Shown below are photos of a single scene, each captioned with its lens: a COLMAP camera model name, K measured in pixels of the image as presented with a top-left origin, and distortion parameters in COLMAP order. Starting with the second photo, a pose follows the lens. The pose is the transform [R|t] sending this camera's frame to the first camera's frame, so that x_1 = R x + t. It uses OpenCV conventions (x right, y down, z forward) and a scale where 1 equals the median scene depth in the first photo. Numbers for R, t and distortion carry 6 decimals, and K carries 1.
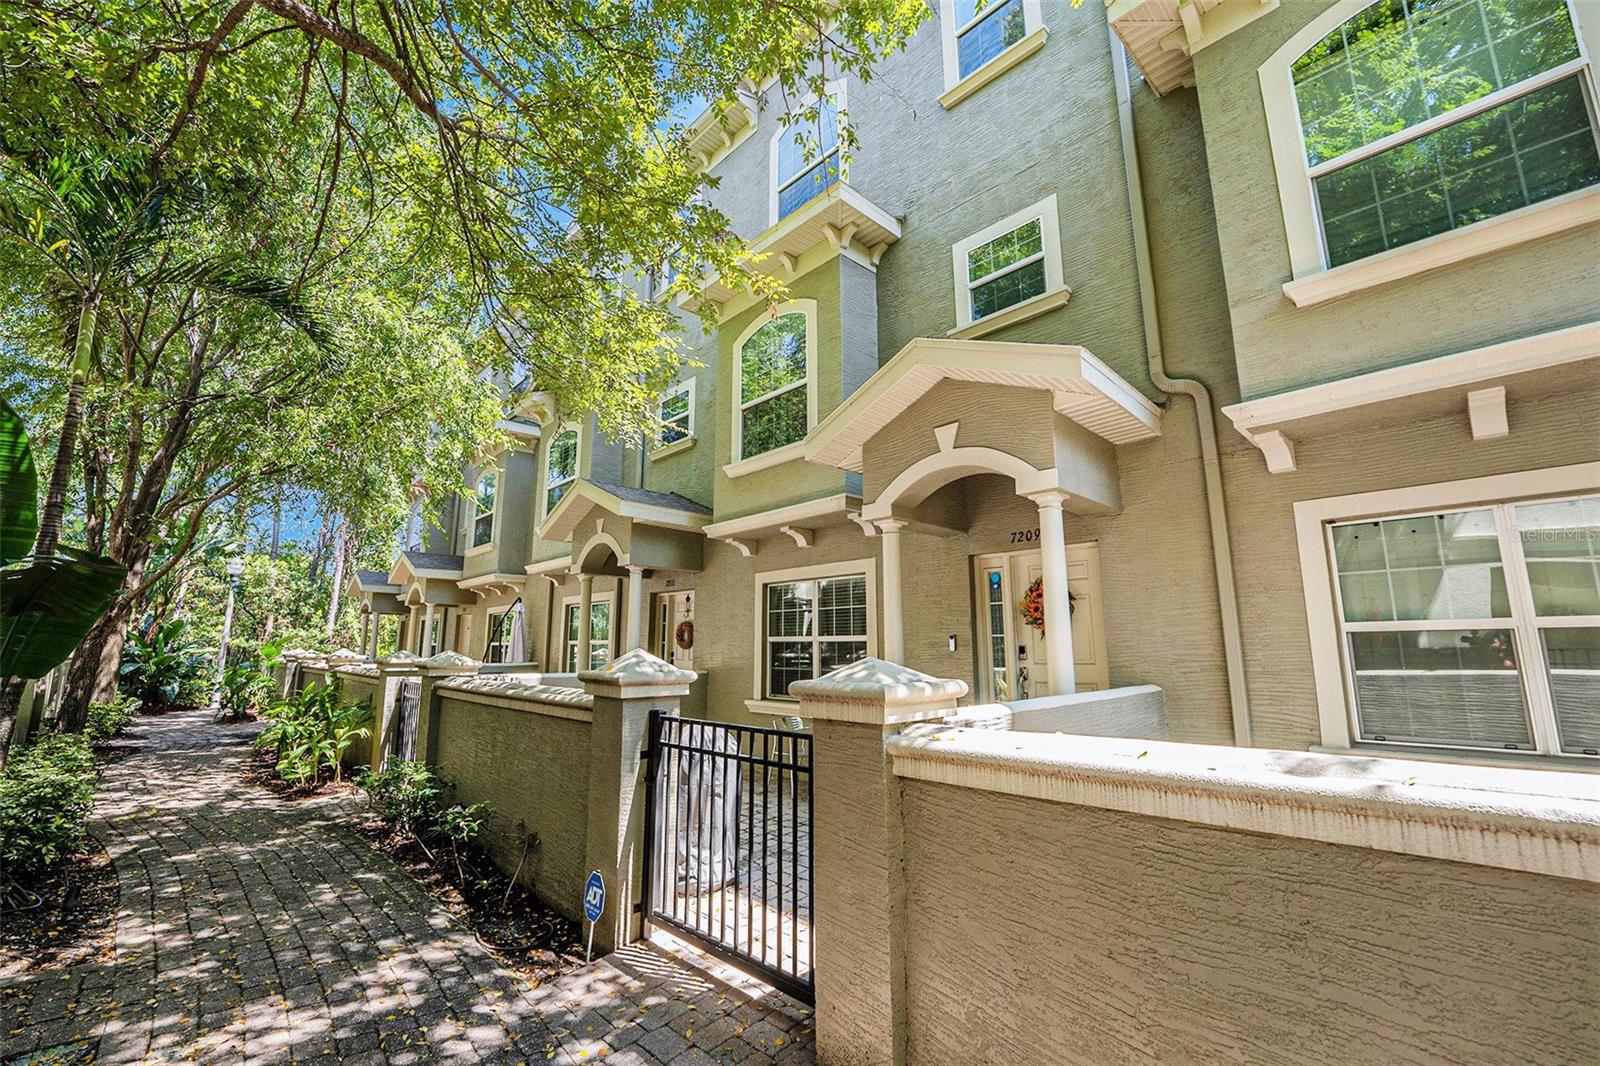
lens RADIAL K [[664.2, 0, 797.4], [0, 664.2, 519.8], [0, 0, 1]] dist [-0.013158, -0.001499]
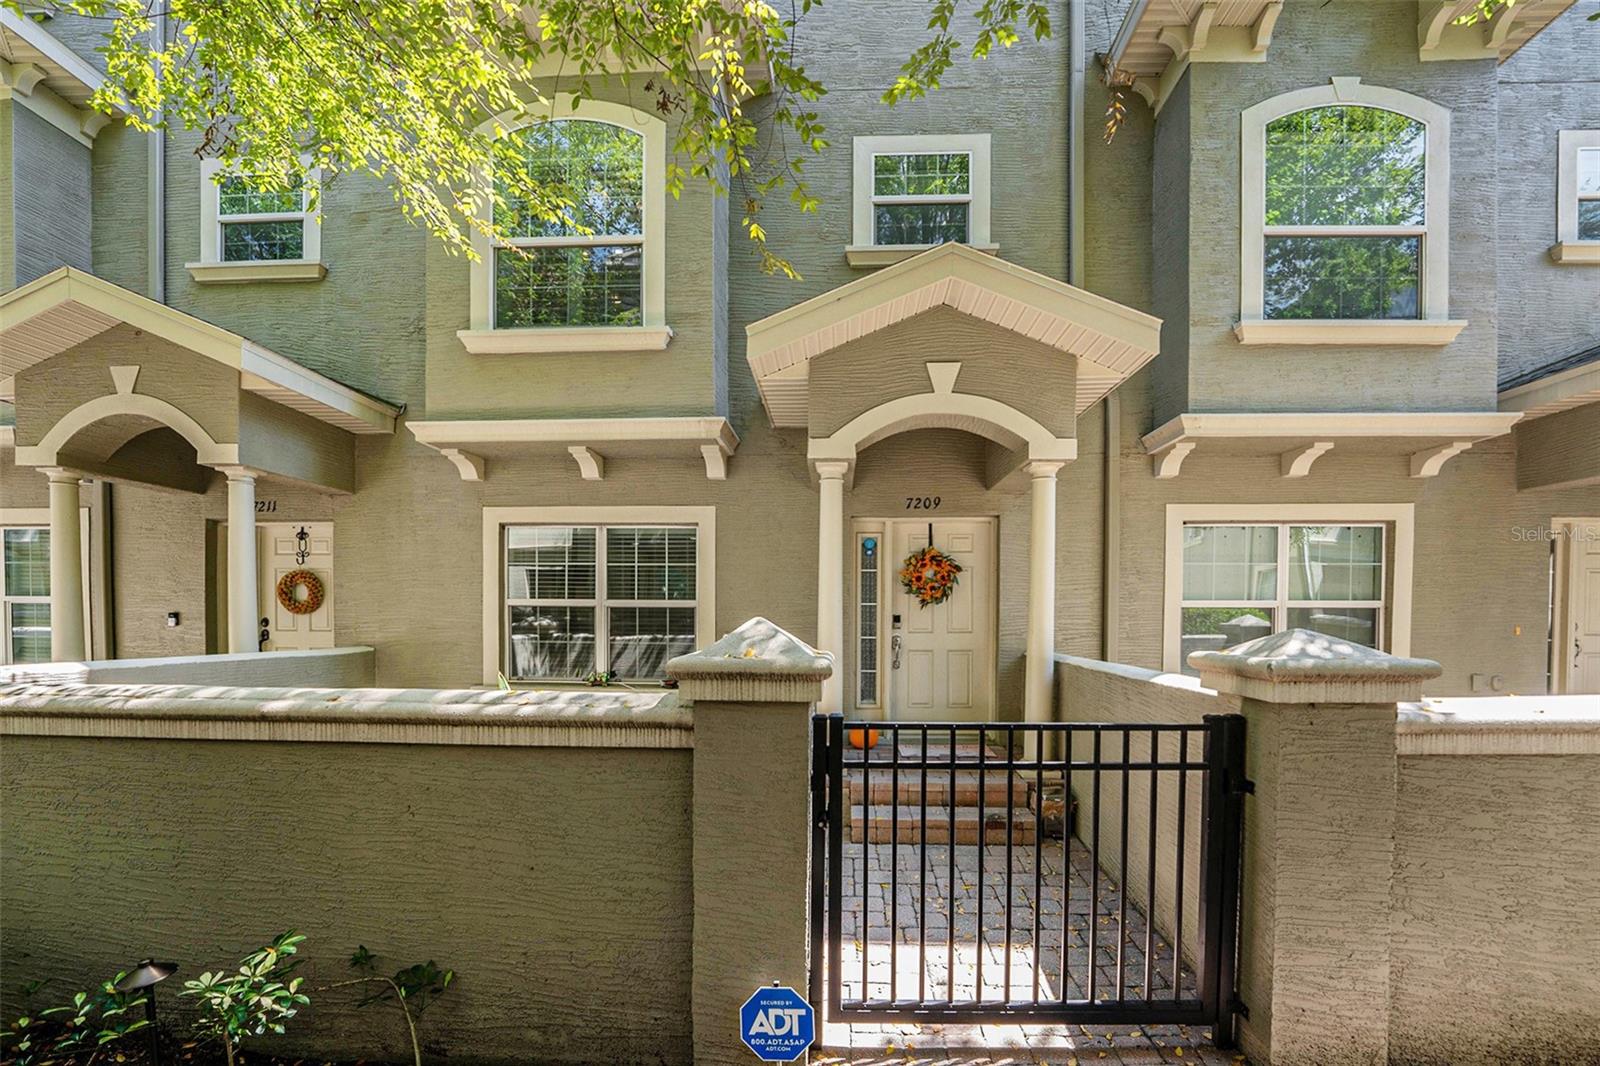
lens RADIAL K [[664.2, 0, 751.8], [0, 664.2, 625.1], [0, 0, 1]] dist [-0.013158, -0.001499]
pose [[0.718630, -0.003789, 0.695383, -0.475162], [-0.138080, 0.979296, 0.148032, 0.084727], [-0.681546, -0.202399, 0.703228, 0.427487]]
